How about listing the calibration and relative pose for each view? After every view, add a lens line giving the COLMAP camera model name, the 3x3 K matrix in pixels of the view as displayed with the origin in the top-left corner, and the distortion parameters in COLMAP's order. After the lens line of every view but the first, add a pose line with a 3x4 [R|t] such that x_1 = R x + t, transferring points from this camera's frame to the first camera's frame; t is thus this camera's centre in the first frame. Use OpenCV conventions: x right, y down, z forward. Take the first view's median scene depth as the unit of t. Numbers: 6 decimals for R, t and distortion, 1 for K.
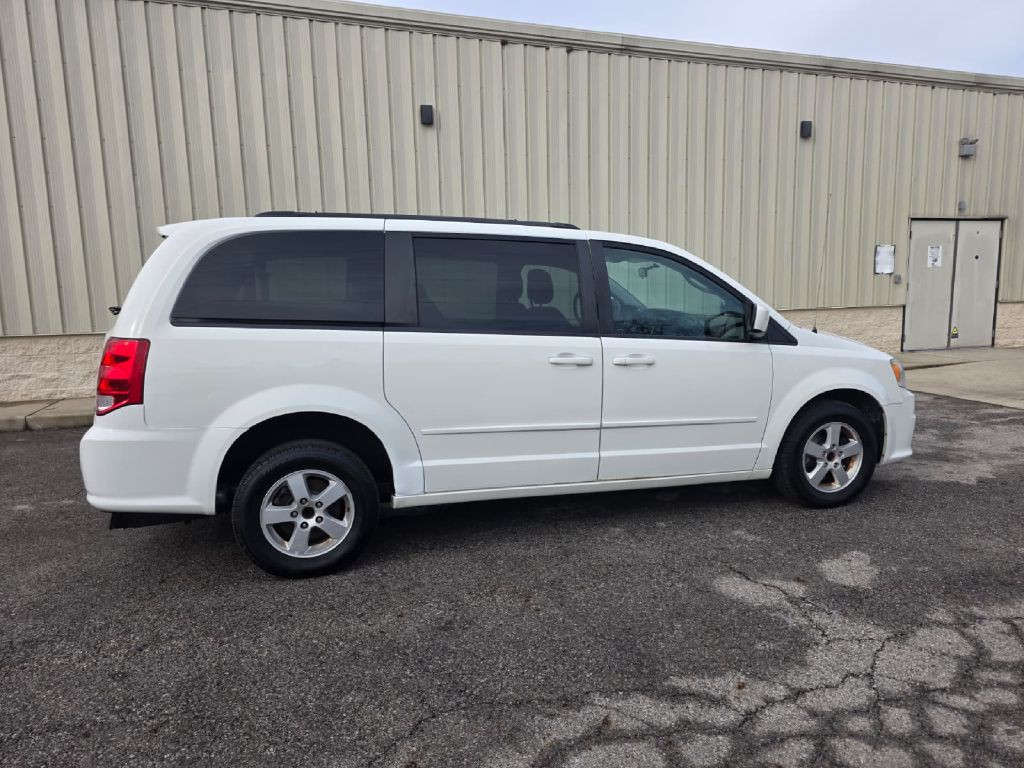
lens RADIAL K [[683.8, 0, 509.0], [0, 683.8, 386.3], [0, 0, 1]] dist [0.047283, -0.038458]
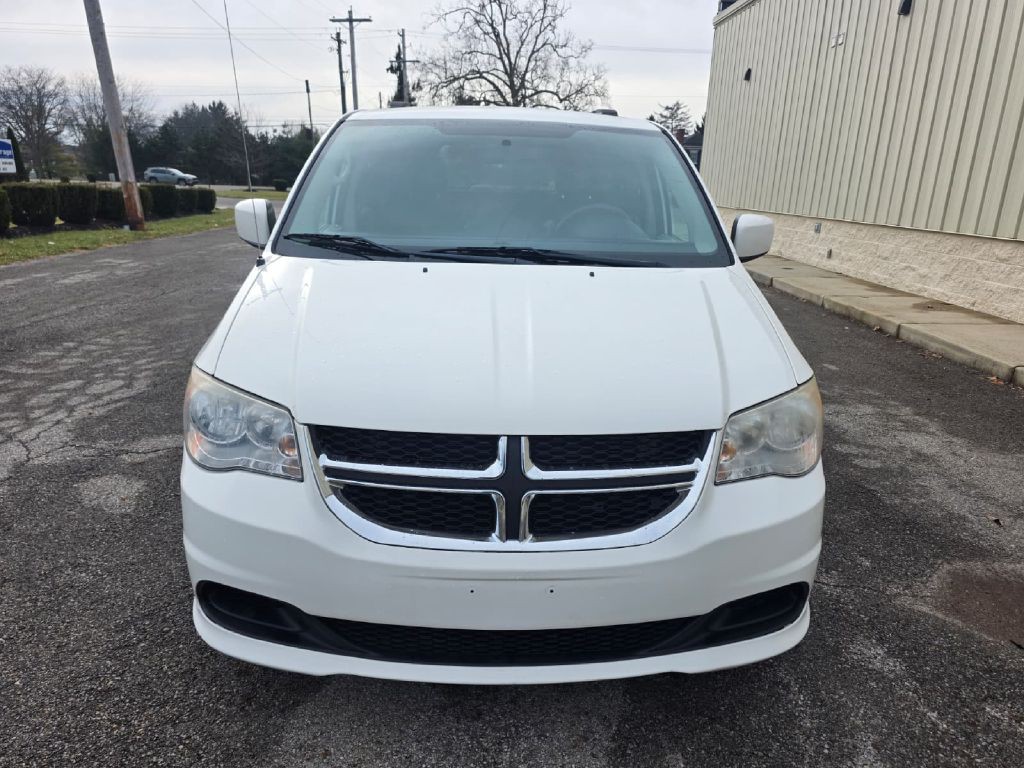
lens RADIAL K [[683.8, 0, 516.4], [0, 683.8, 389.3], [0, 0, 1]] dist [0.047283, -0.038458]
pose [[-0.247846, 0.291964, -0.923758, 1.088611], [-0.157726, 0.928626, 0.335821, -0.236584], [0.955874, 0.228932, -0.184106, 1.539029]]
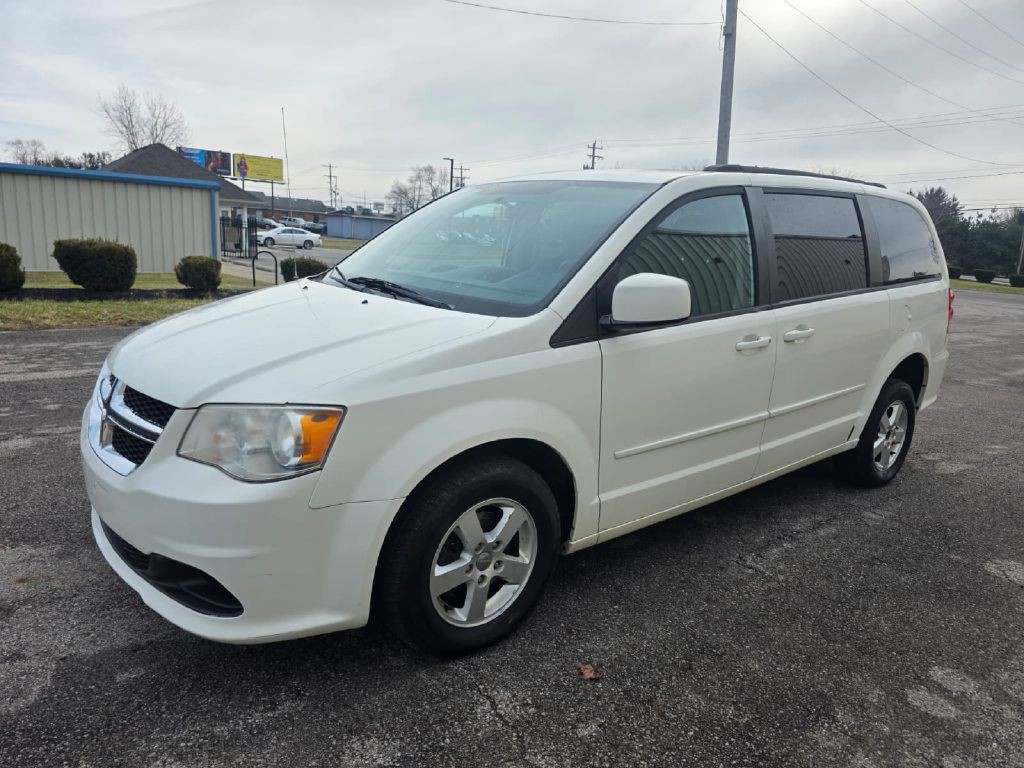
lens RADIAL K [[683.8, 0, 516.9], [0, 683.8, 384.6], [0, 0, 1]] dist [0.047283, -0.038458]
pose [[-0.918861, 0.048999, -0.391528, 0.617520], [-0.095793, 0.934874, 0.341810, -0.313098], [0.382778, 0.351581, -0.854325, 2.152179]]
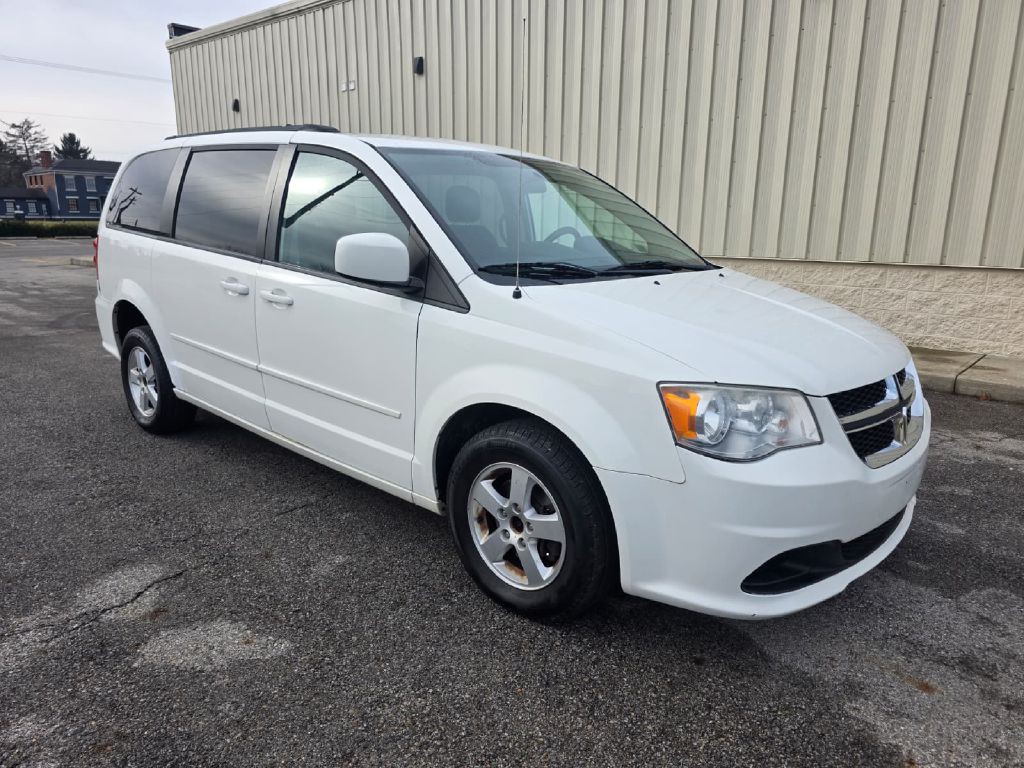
lens RADIAL K [[683.8, 0, 507.9], [0, 683.8, 384.5], [0, 0, 1]] dist [0.047283, -0.038458]
pose [[0.519254, 0.220869, -0.825586, 1.049965], [-0.136248, 0.975066, 0.175166, -0.120195], [0.843689, 0.021529, 0.536400, 0.823017]]
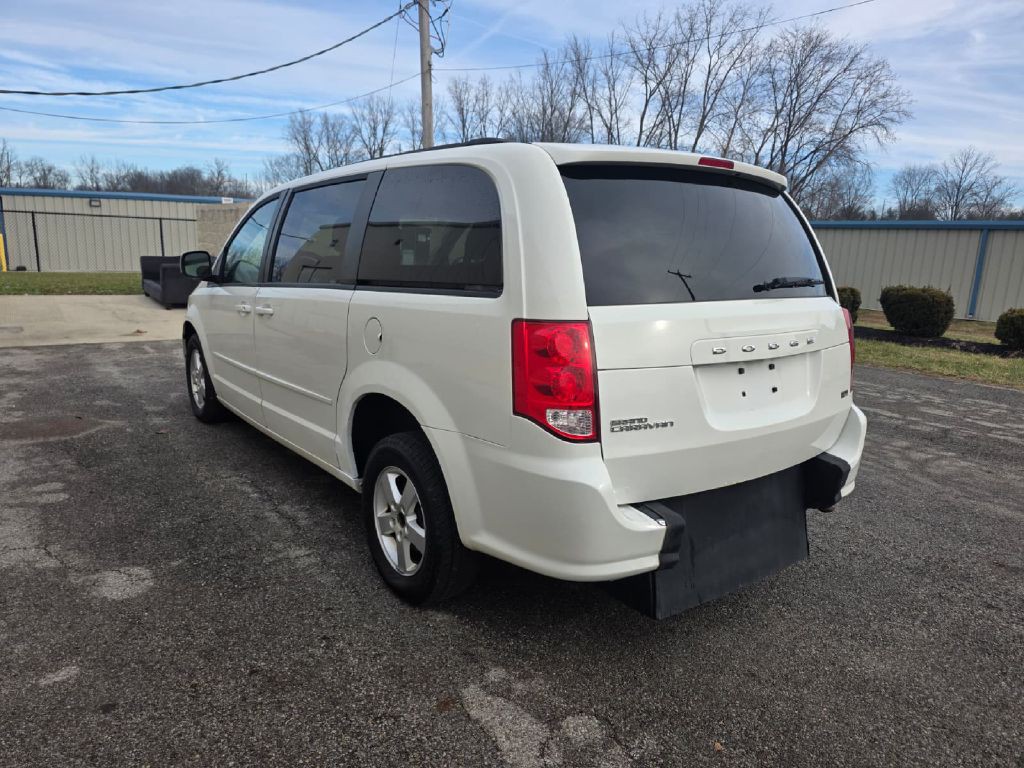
lens RADIAL K [[683.8, 0, 492.3], [0, 683.8, 394.3], [0, 0, 1]] dist [0.047283, -0.038458]
pose [[-0.349441, -0.196673, 0.916085, -1.129801], [0.105262, 0.963292, 0.246960, -0.206264], [-0.931027, 0.182726, -0.315912, 1.543520]]
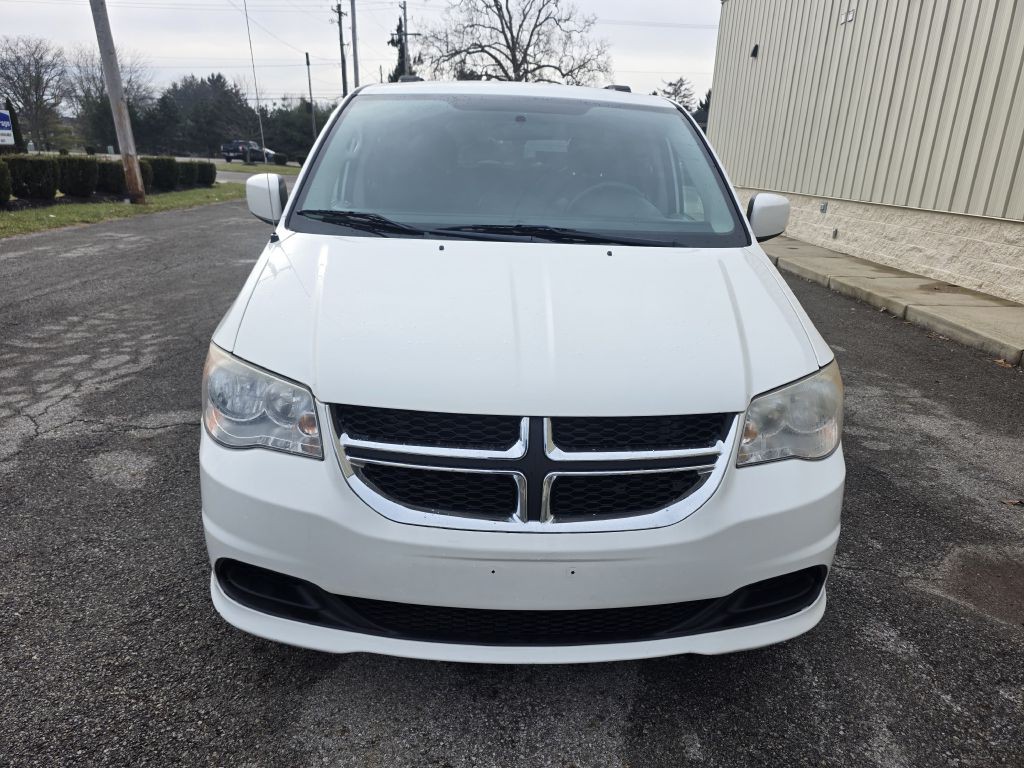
lens RADIAL K [[683.8, 0, 514.7], [0, 683.8, 382.1], [0, 0, 1]] dist [0.047283, -0.038458]
pose [[-0.251394, 0.309740, -0.916985, 1.088782], [-0.165838, 0.919617, 0.356093, -0.234605], [0.953572, 0.241591, -0.179820, 1.523947]]
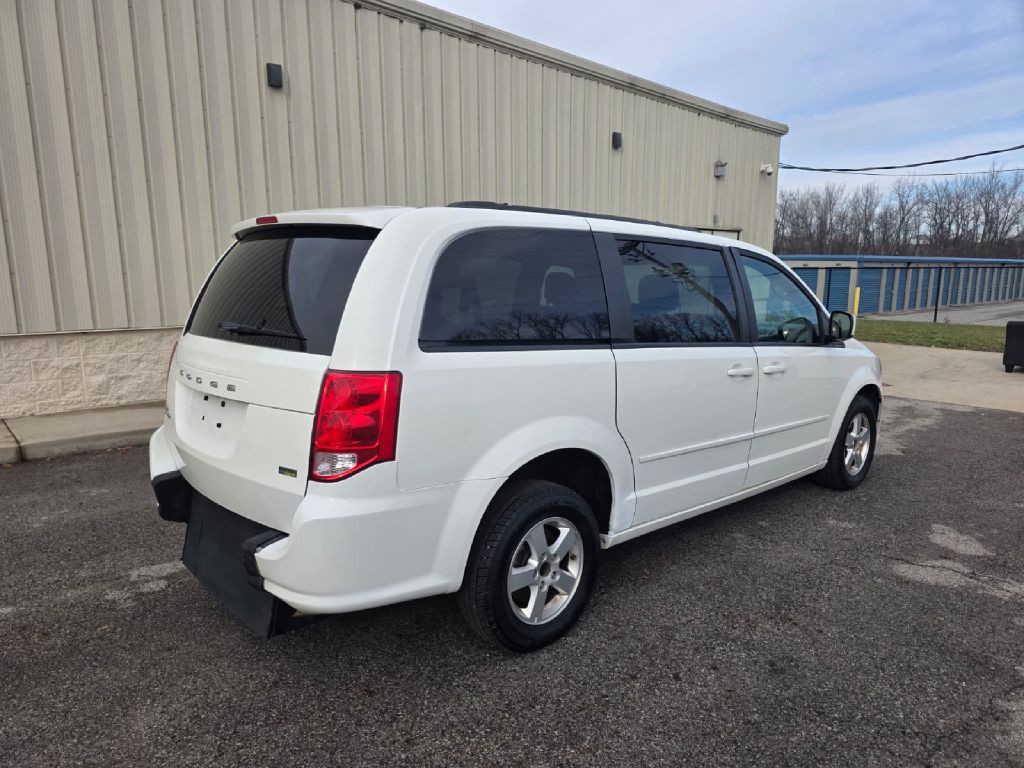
lens RADIAL K [[683.8, 0, 515.7], [0, 683.8, 401.0], [0, 0, 1]] dist [0.047283, -0.038458]
pose [[0.899729, -0.060557, 0.432228, -0.626648], [0.045301, 0.997936, 0.045515, -0.055376], [-0.434092, -0.021370, 0.900615, 0.253930]]
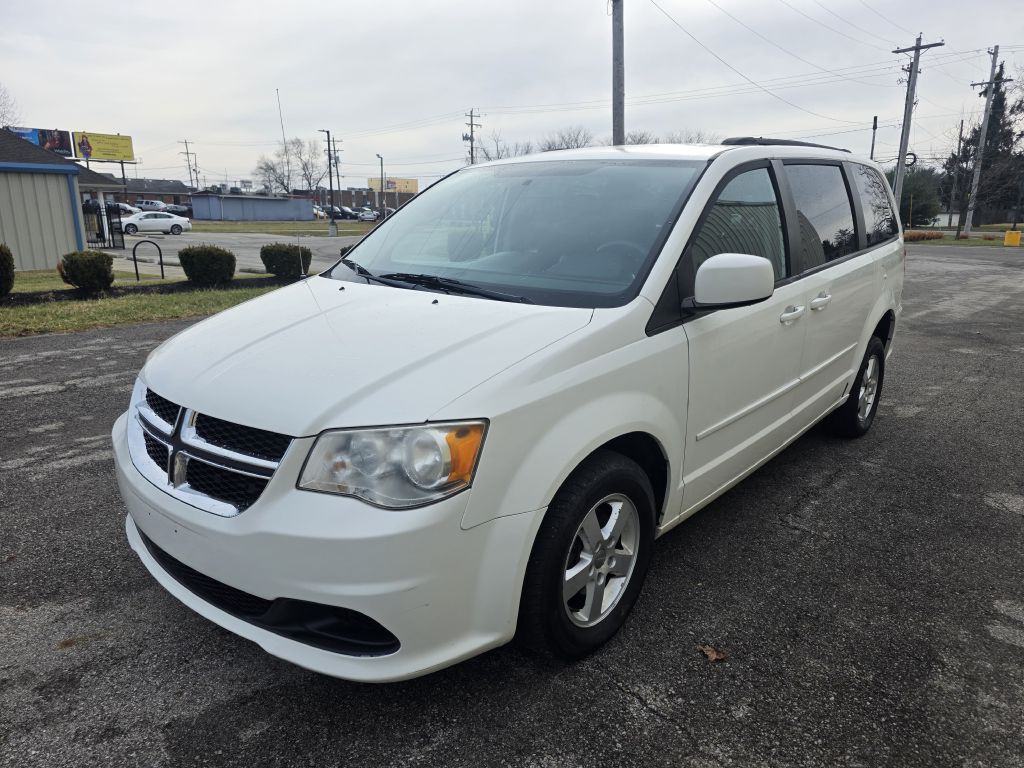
lens RADIAL K [[683.8, 0, 520.1], [0, 683.8, 389.8], [0, 0, 1]] dist [0.047283, -0.038458]
pose [[-0.837410, 0.145517, -0.526849, 0.770649], [-0.073552, 0.925139, 0.372434, -0.309865], [0.541604, 0.350631, -0.764018, 2.040538]]
